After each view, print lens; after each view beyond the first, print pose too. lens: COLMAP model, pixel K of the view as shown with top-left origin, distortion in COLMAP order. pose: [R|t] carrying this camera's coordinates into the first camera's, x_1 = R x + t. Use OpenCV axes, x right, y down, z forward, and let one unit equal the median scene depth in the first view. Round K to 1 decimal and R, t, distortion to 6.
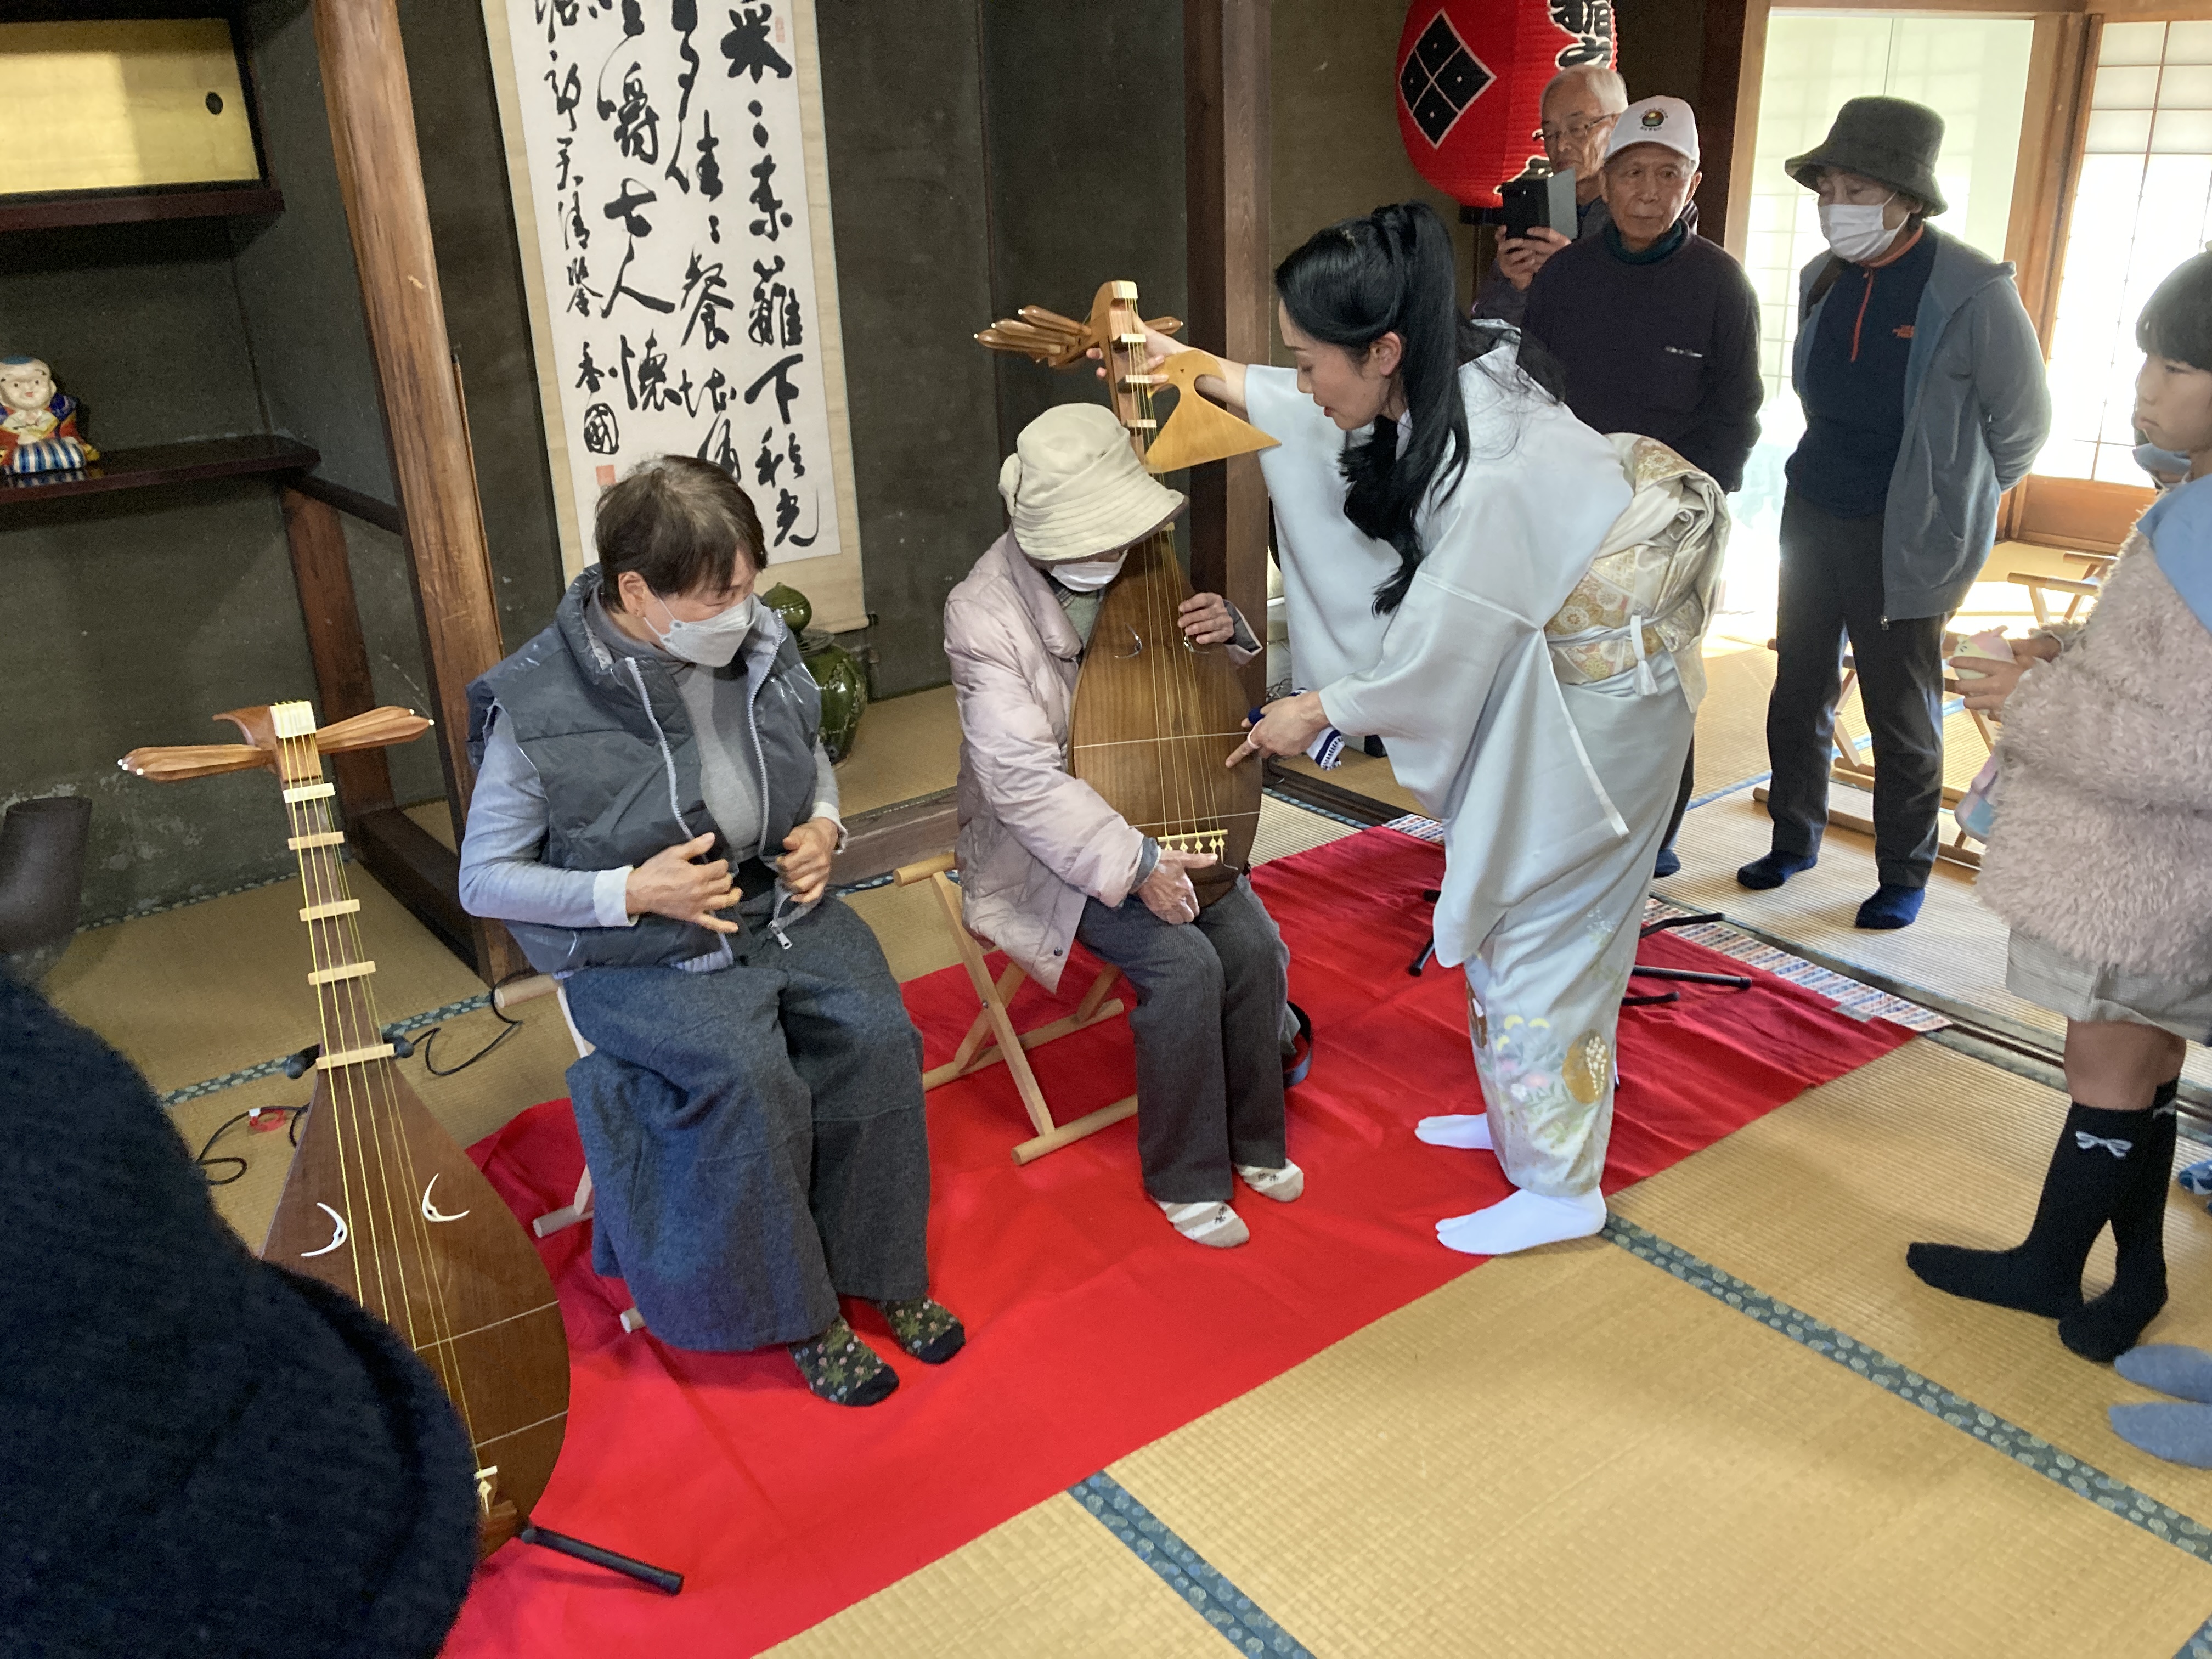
lens RADIAL K [[1830.7, 0, 1109.1], [0, 1830.7, 823.2], [0, 0, 1]] dist [0.028662, 0.004386]
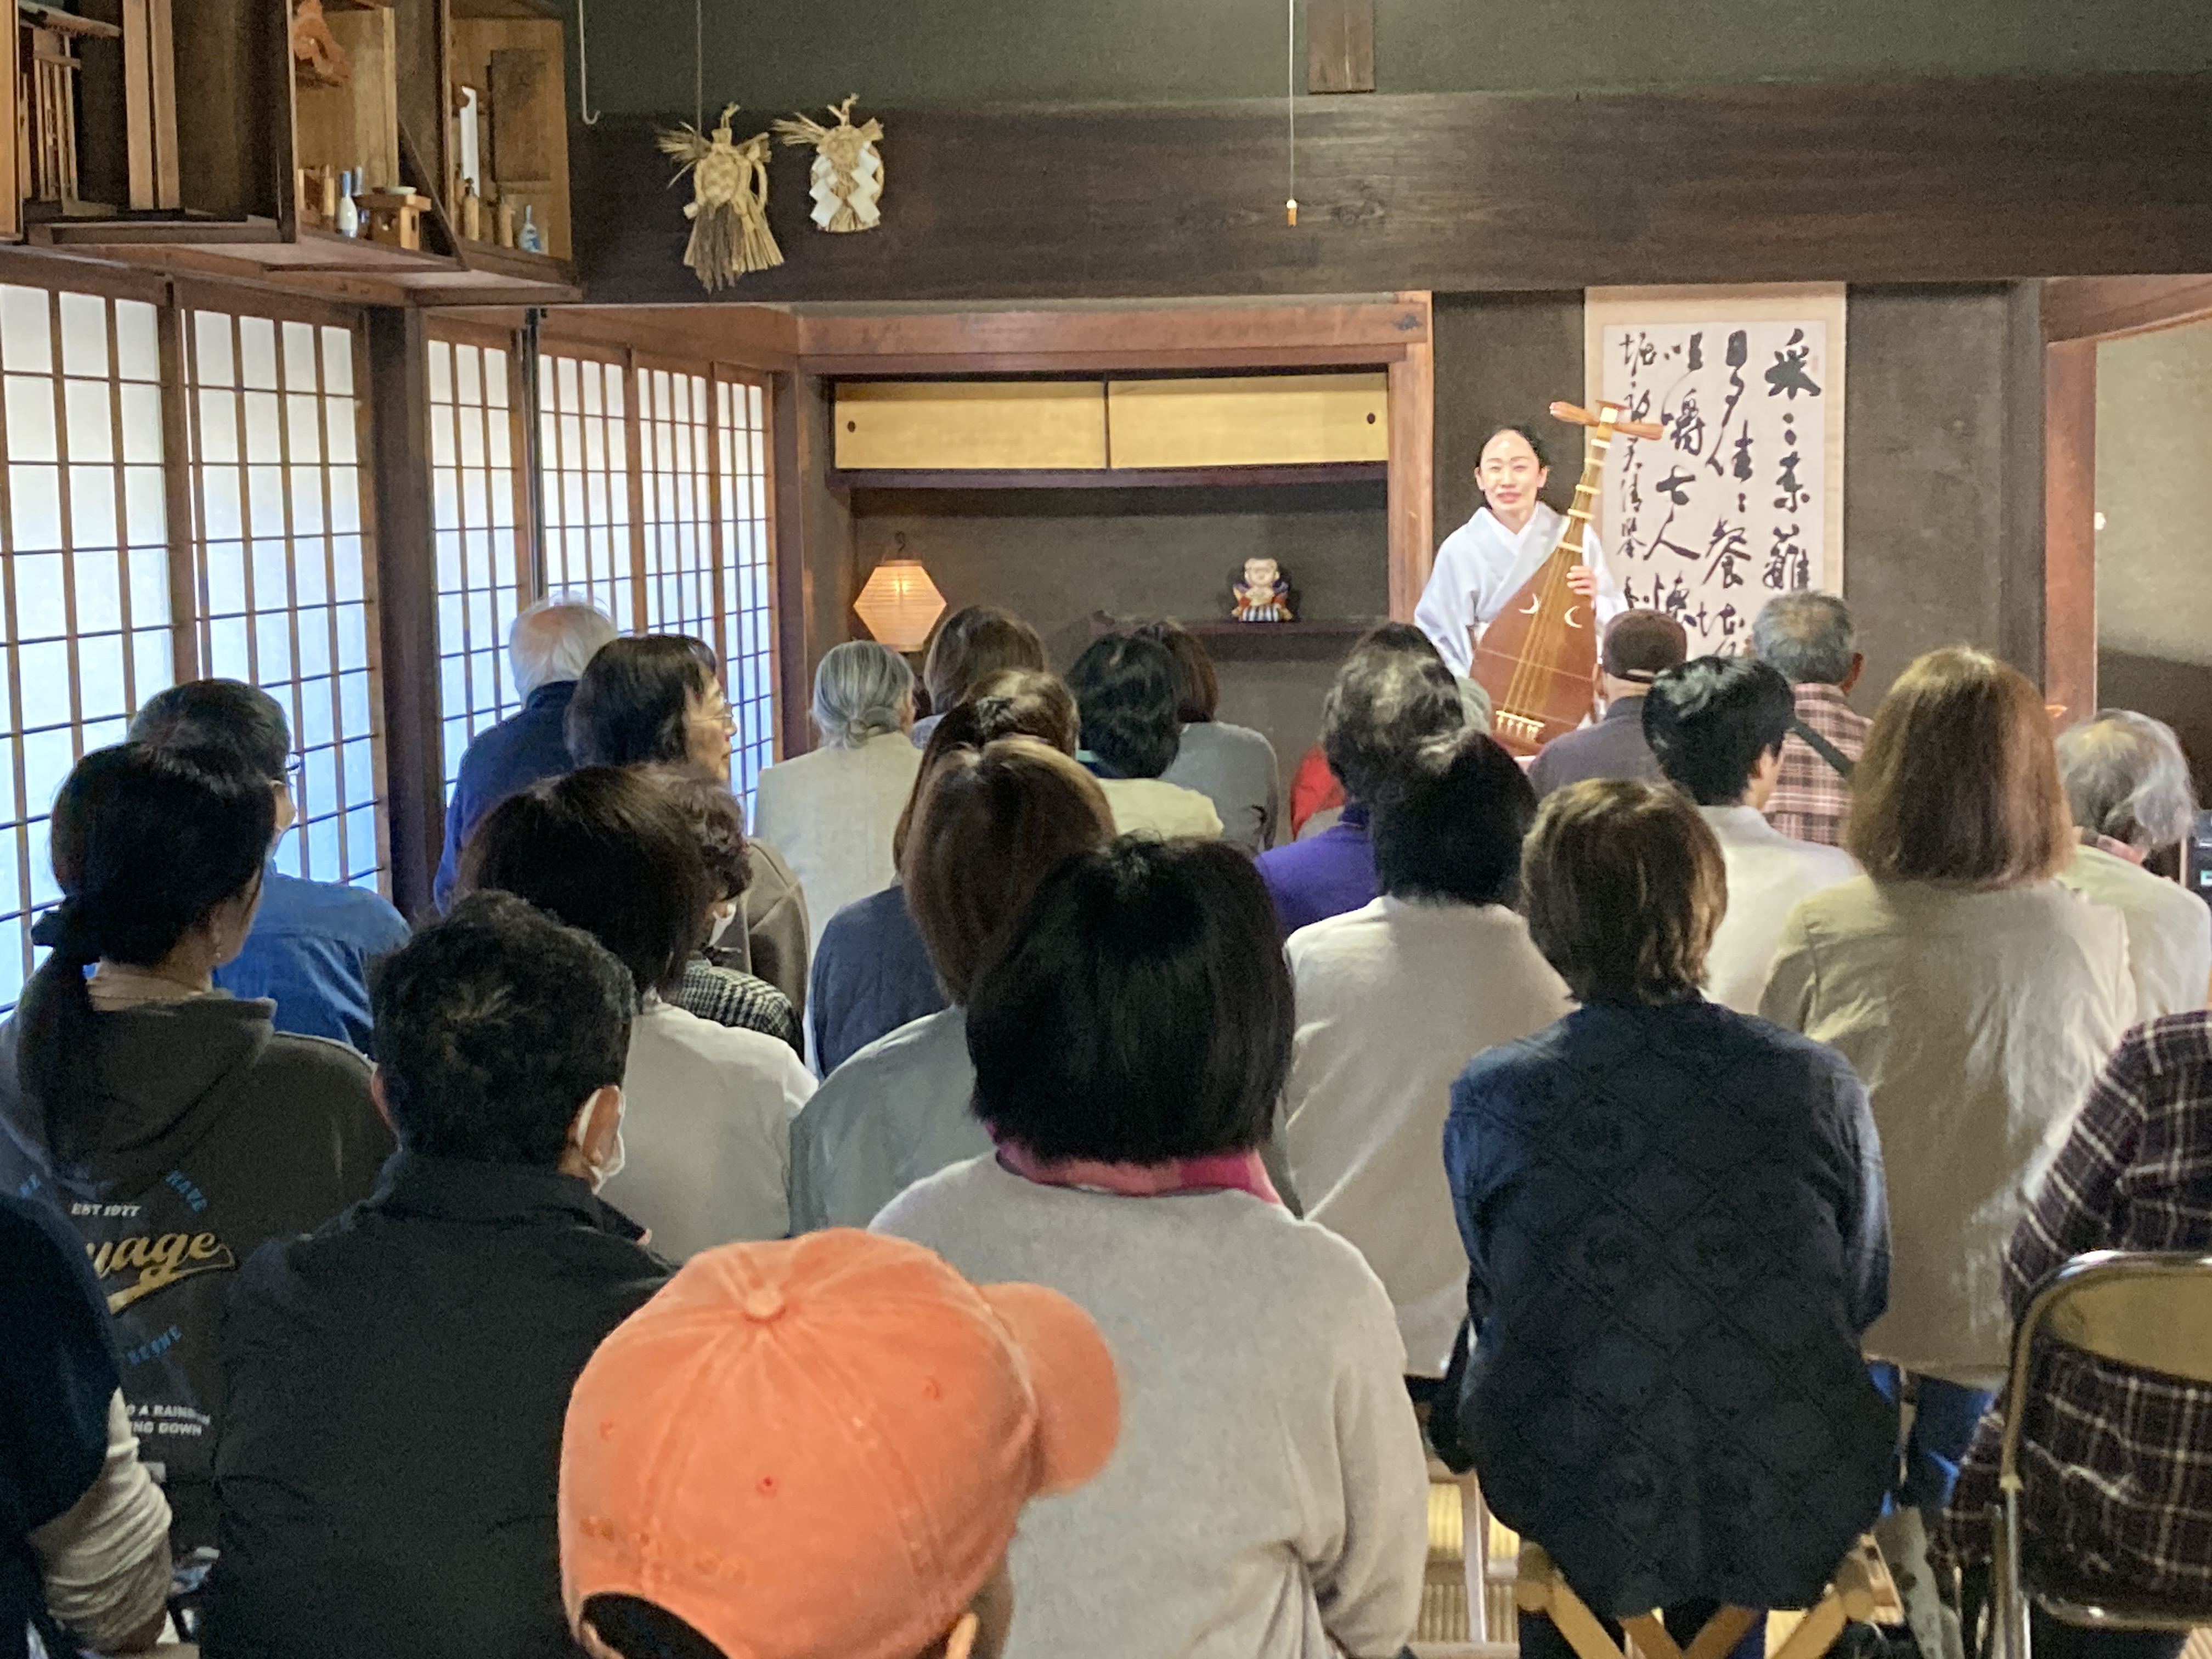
lens RADIAL K [[3592.8, 0, 1106.5], [0, 3592.8, 831.1], [0, 0, 1]] dist [-0.039746, 0.000000]
pose [[0.723536, 0.087511, -0.684717, 1.263148], [-0.251016, 0.957378, -0.142889, 0.395184], [0.643029, 0.275260, 0.714664, -1.097421]]
